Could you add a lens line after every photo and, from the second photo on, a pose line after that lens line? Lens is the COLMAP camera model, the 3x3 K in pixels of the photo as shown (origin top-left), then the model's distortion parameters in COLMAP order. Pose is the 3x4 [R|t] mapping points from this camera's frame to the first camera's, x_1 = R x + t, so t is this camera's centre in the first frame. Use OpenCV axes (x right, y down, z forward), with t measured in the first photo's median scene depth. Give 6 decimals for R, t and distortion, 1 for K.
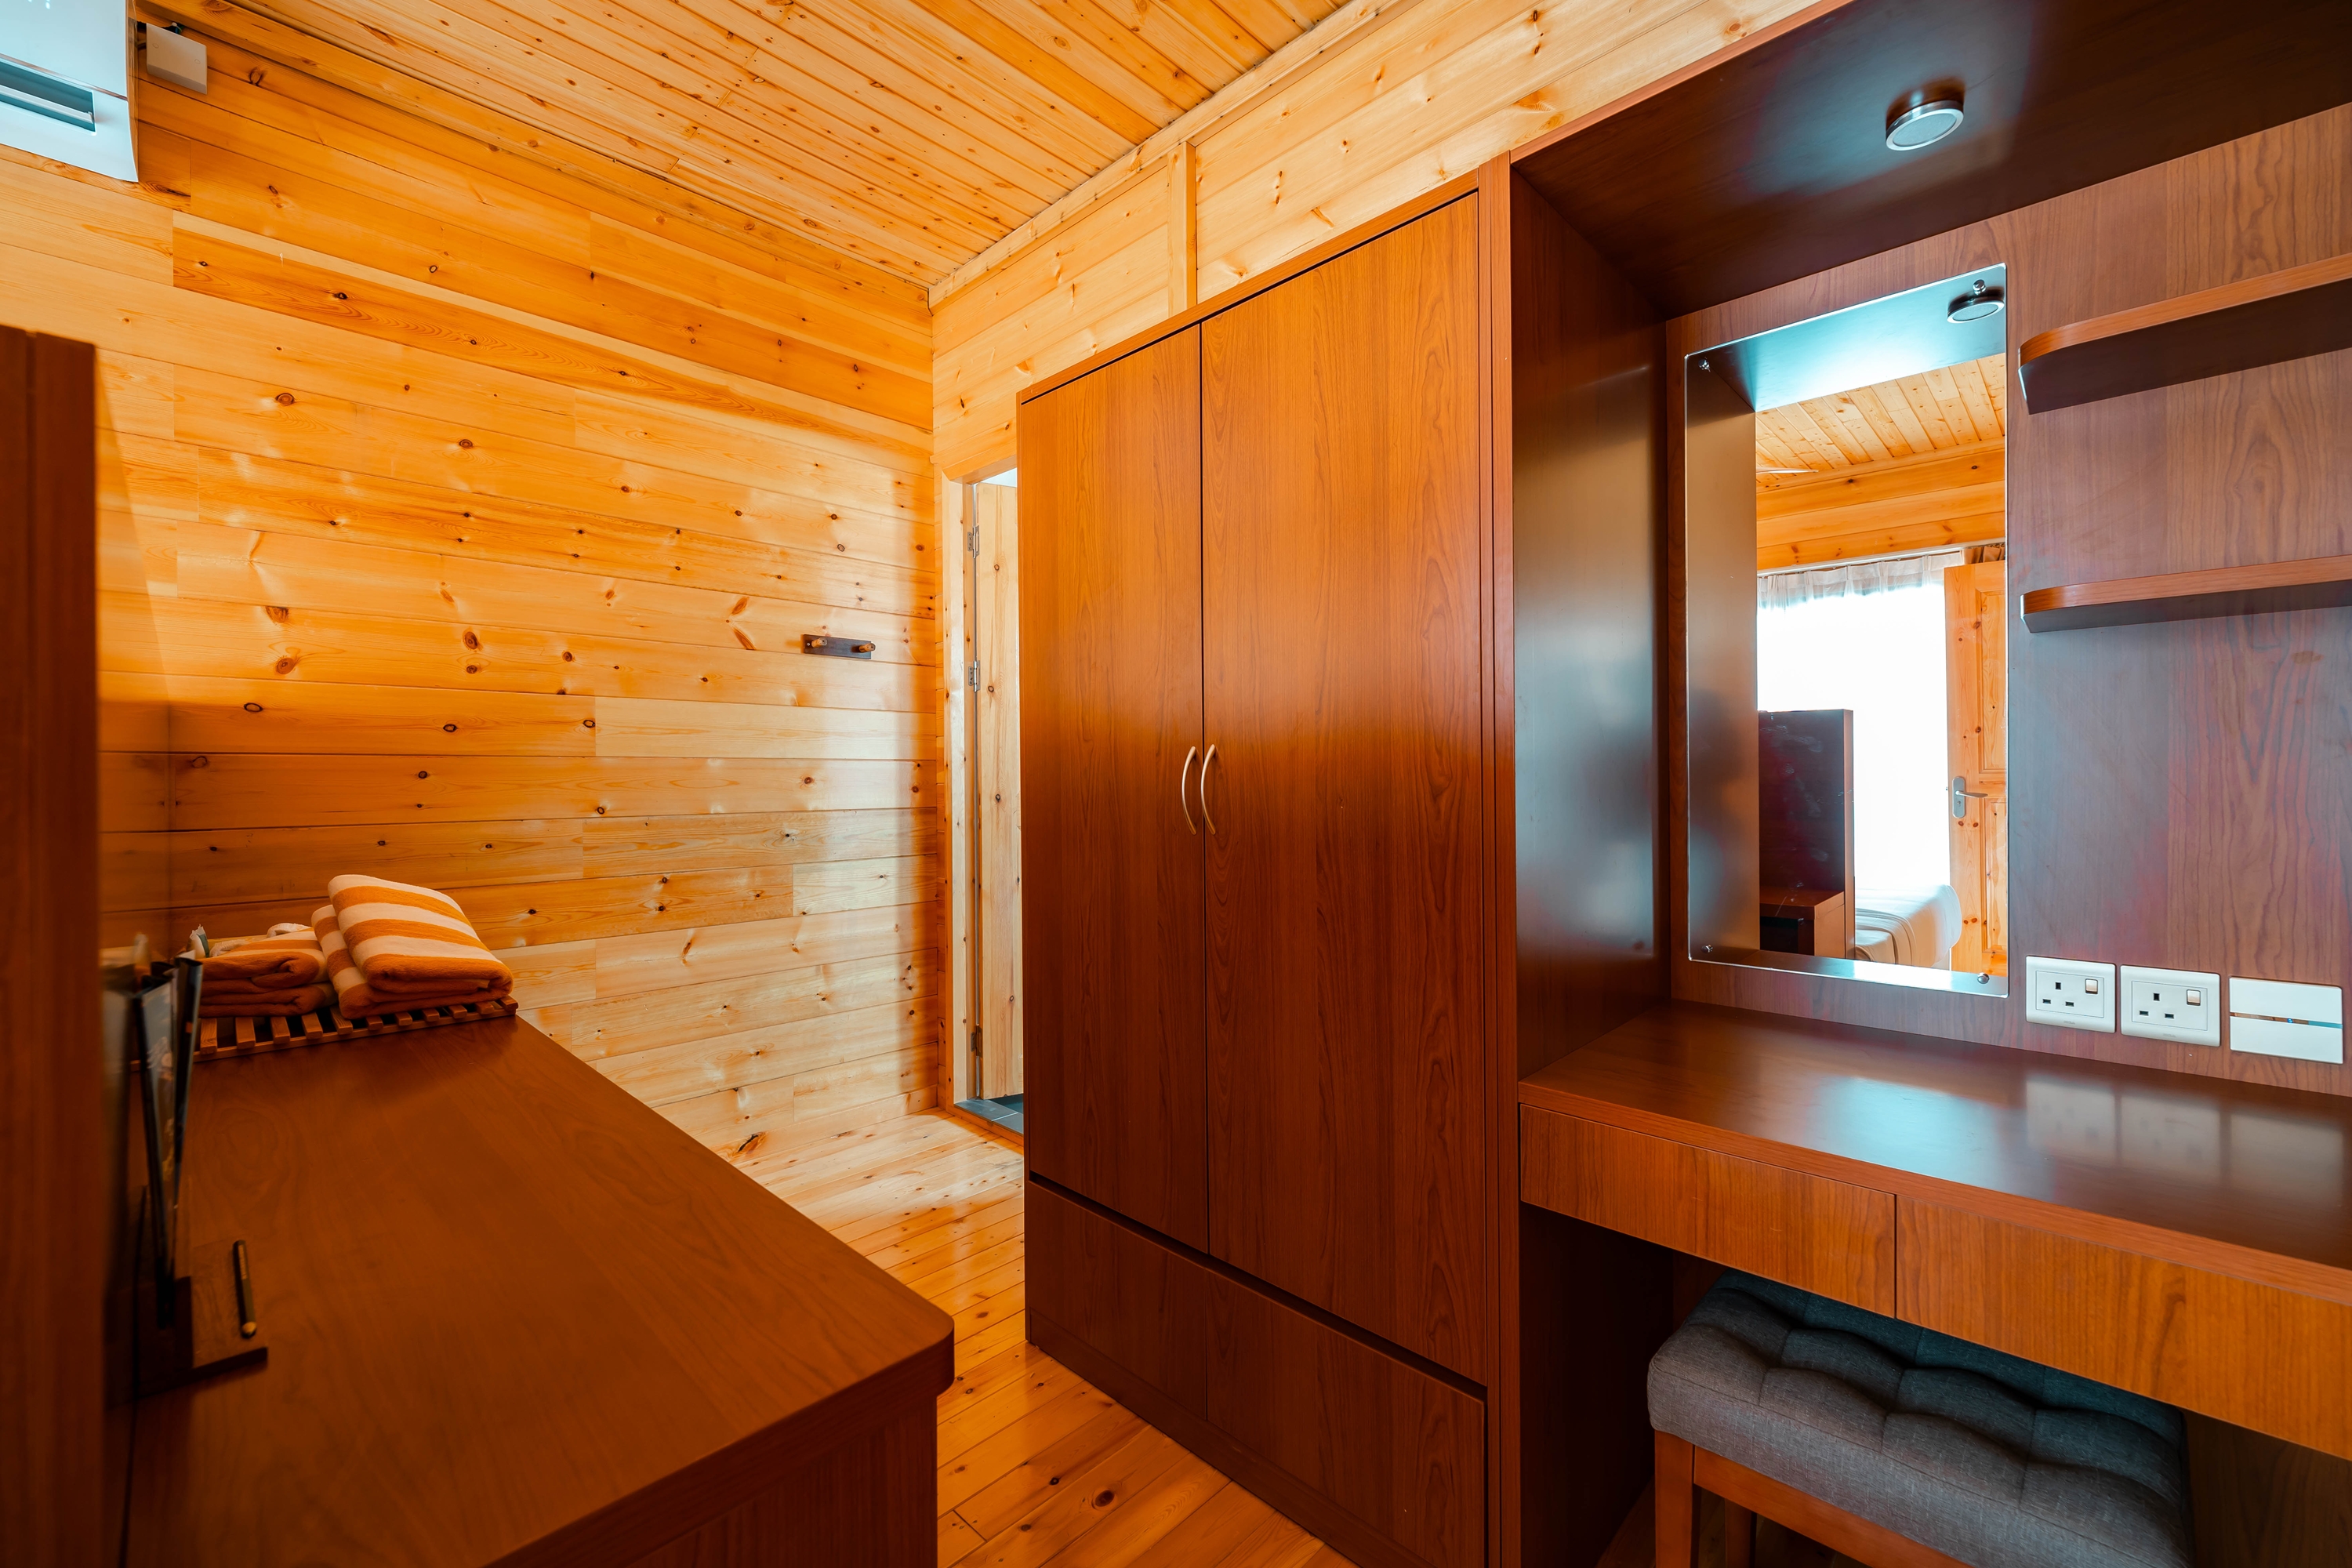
lens RADIAL K [[936.2, 0, 1181.8], [0, 936.2, 776.6], [0, 0, 1]] dist [0.001714, 0.000096]
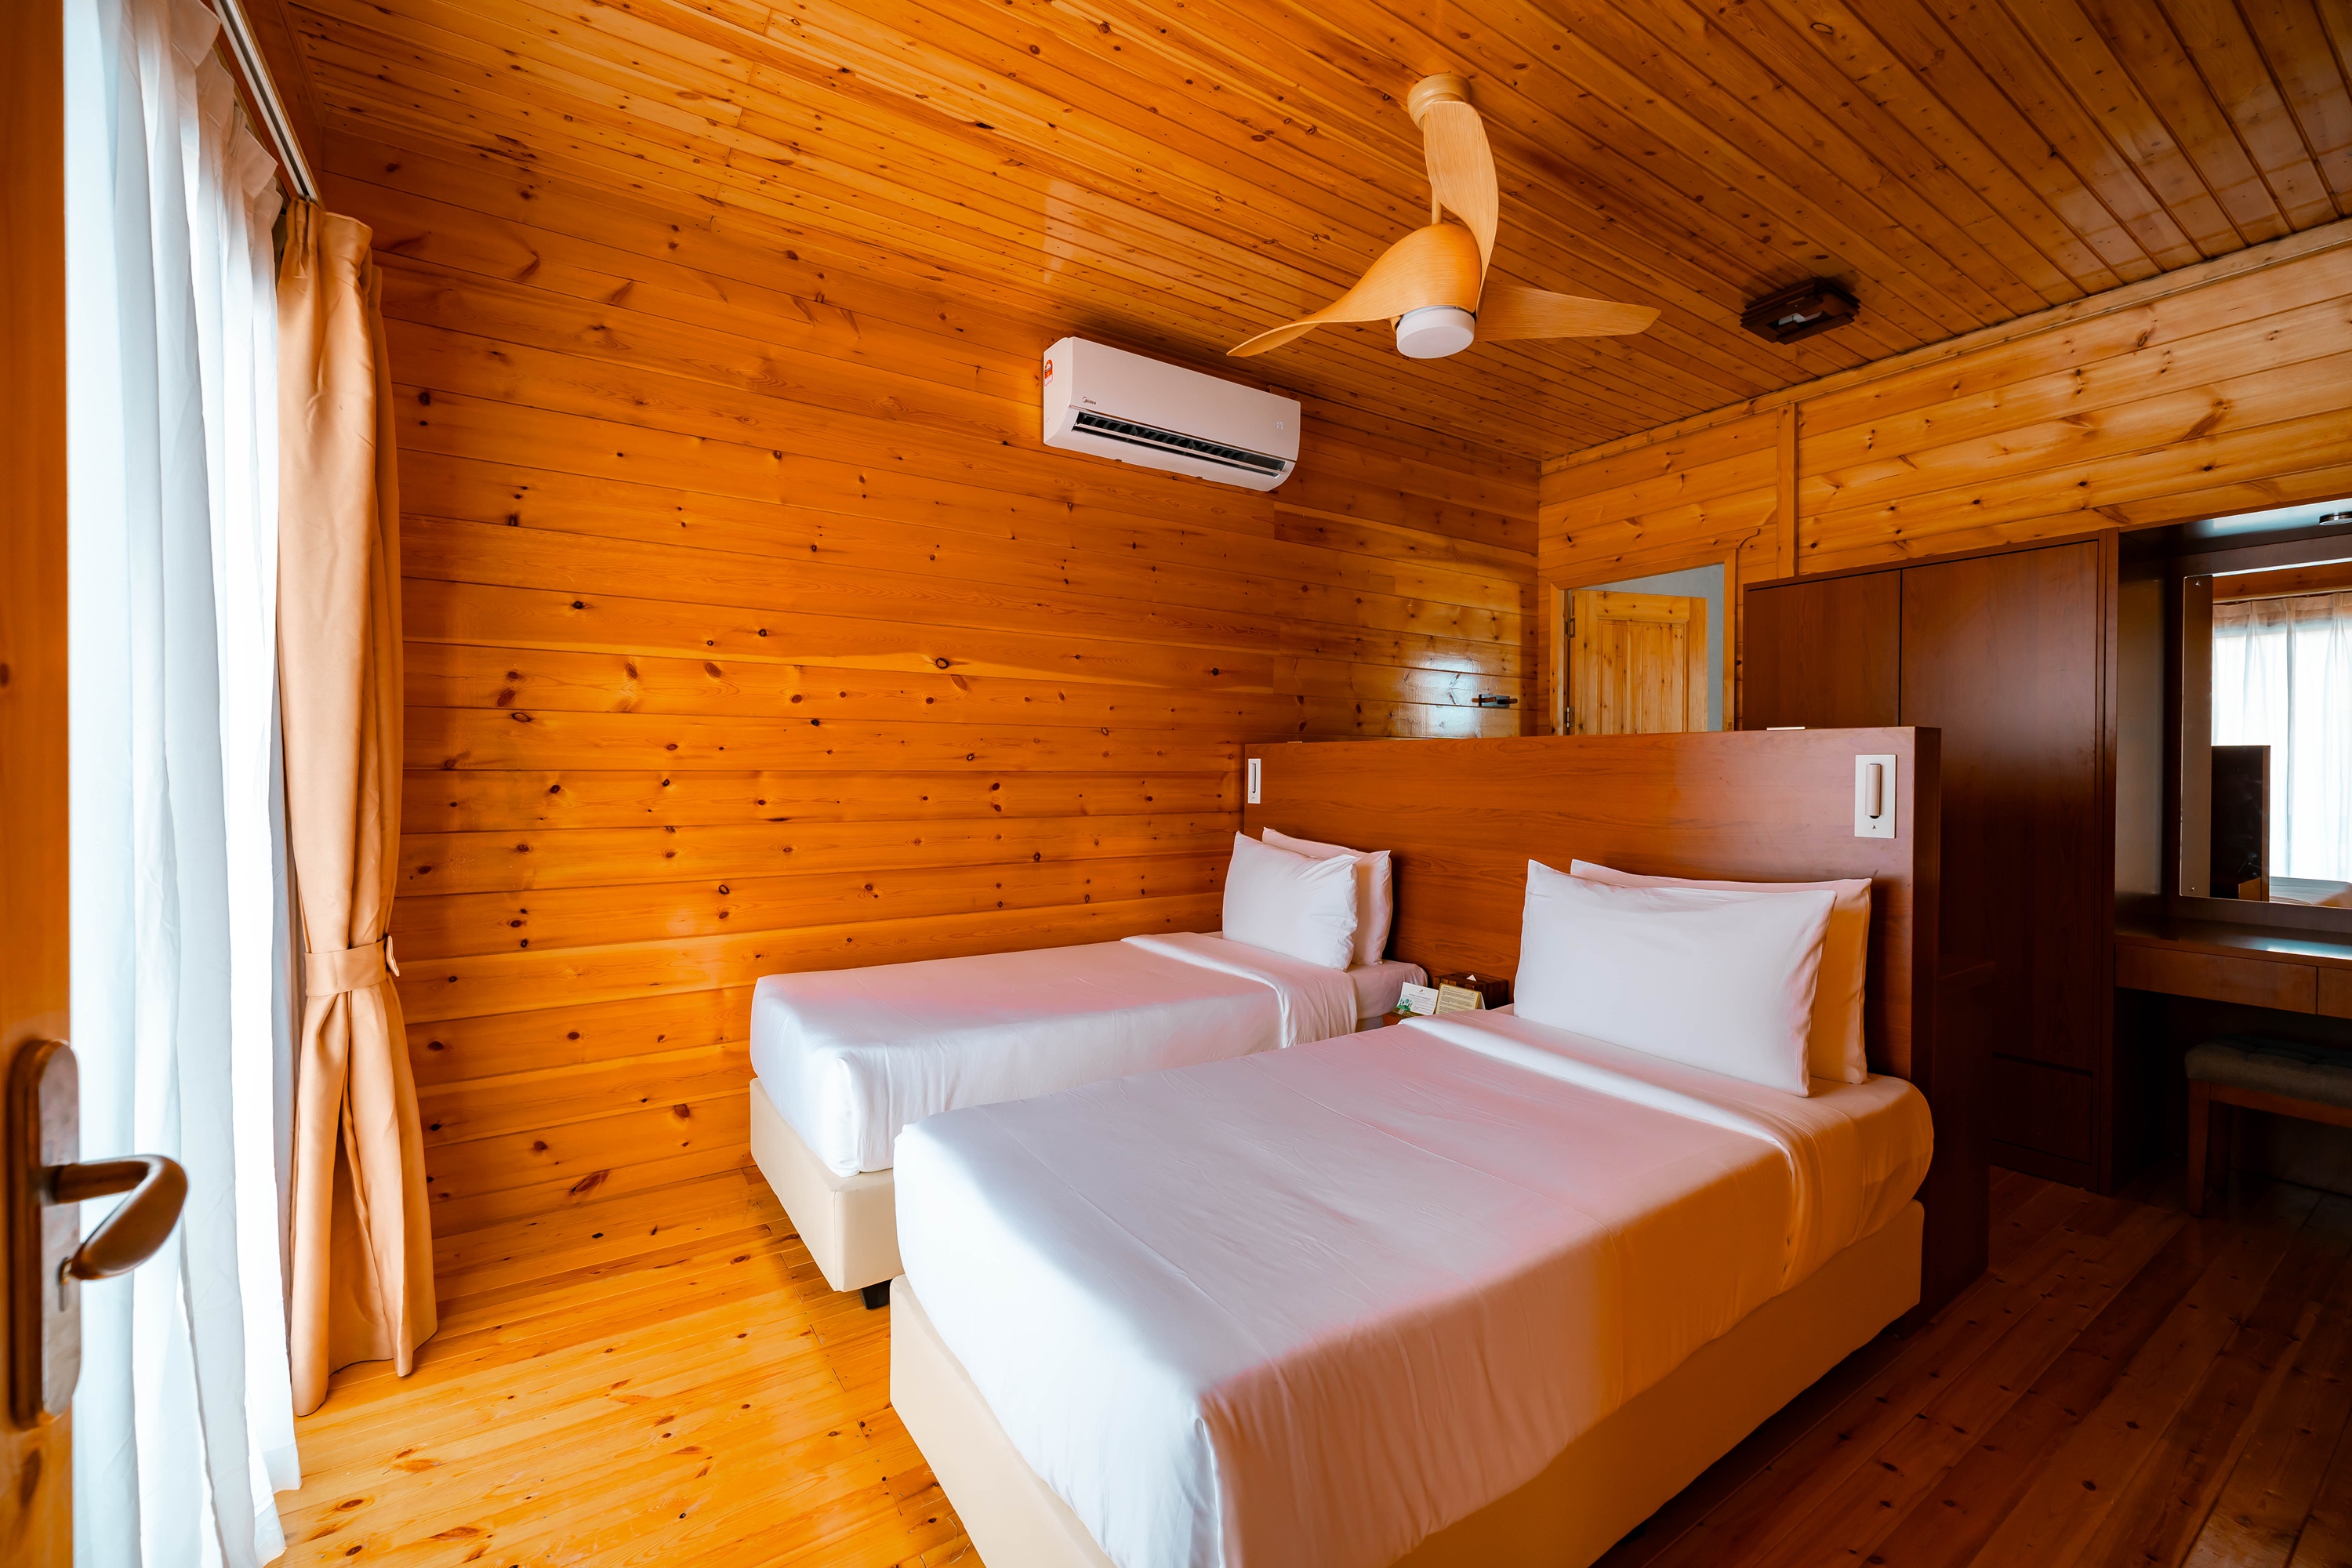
lens RADIAL K [[970.2, 0, 1181.5], [0, 970.2, 774.5], [0, 0, 1]] dist [0.001476, 0.000173]
pose [[0.980338, 0.008518, -0.197144, -0.706142], [-0.007776, 0.999959, 0.004540, -0.022589], [0.197175, -0.002918, 0.980364, -0.885934]]
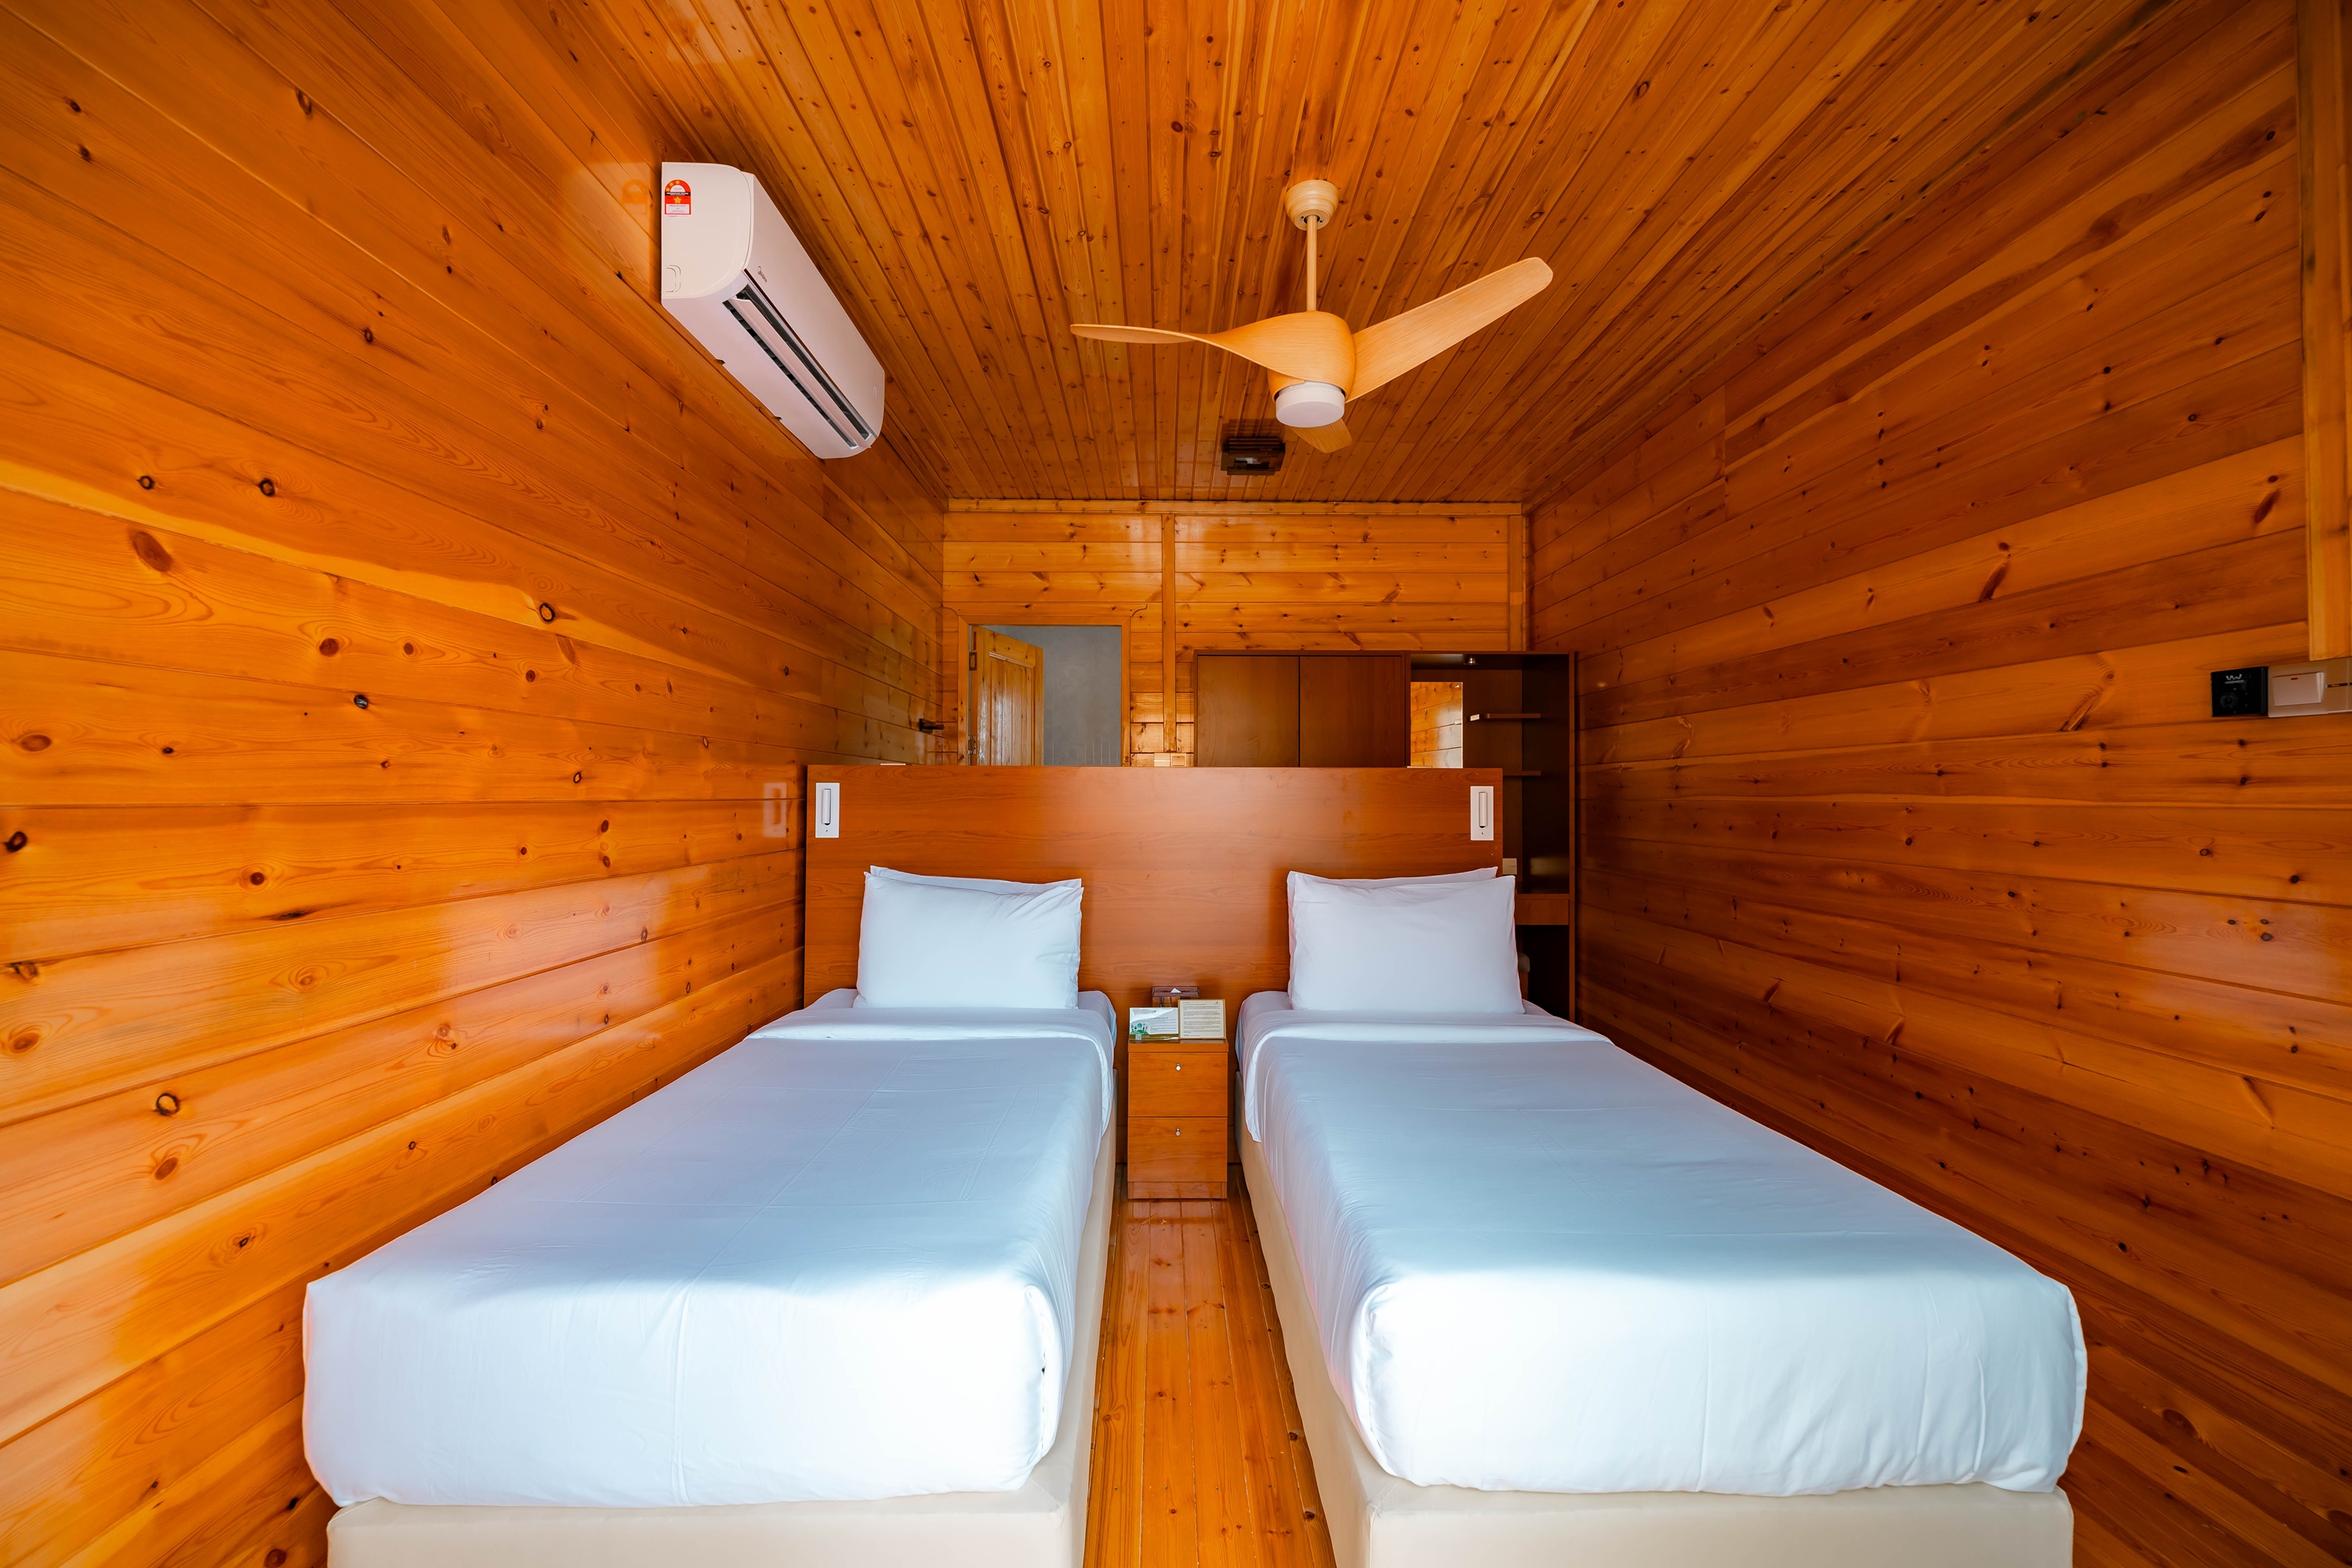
lens RADIAL K [[936.2, 0, 1181.8], [0, 936.2, 776.6], [0, 0, 1]] dist [0.001714, 0.000096]
pose [[0.695570, 0.020610, 0.718163, -1.501117], [-0.005368, 0.999710, -0.023492, -0.023722], [-0.718438, 0.012485, 0.695478, -0.497462]]
